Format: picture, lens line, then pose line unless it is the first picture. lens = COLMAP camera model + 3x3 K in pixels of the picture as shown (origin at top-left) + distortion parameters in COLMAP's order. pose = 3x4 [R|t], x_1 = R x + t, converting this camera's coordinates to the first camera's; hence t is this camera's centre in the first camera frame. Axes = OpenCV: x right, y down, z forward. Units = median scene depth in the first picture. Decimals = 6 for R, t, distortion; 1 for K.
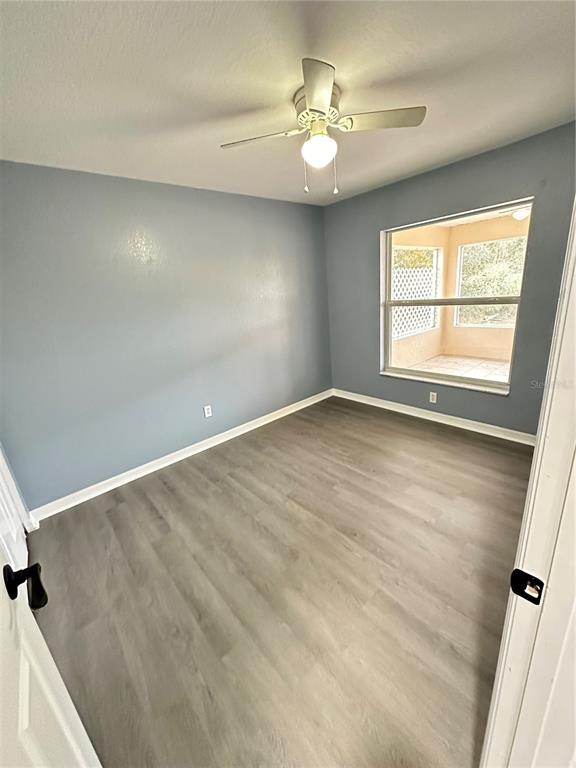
lens RADIAL K [[306.5, 0, 287.1], [0, 306.5, 389.9], [0, 0, 1]] dist [-0.000409, 0.000026]
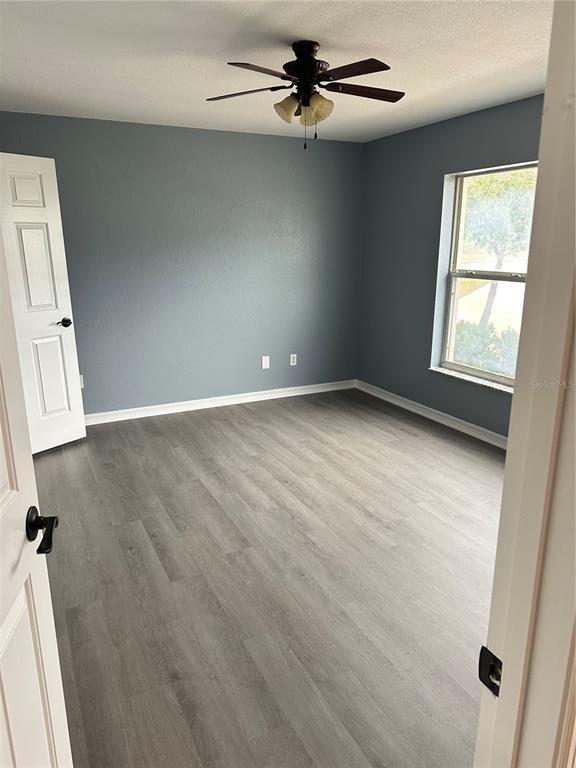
lens RADIAL K [[550.5, 0, 290.1], [0, 550.5, 385.8], [0, 0, 1]] dist [-0.021179, -0.001161]
pose [[0.965759, 0.132879, -0.222829, 0.304394], [-0.143512, 0.989126, -0.032153, 0.078804], [0.216134, 0.063031, 0.974327, -0.332655]]
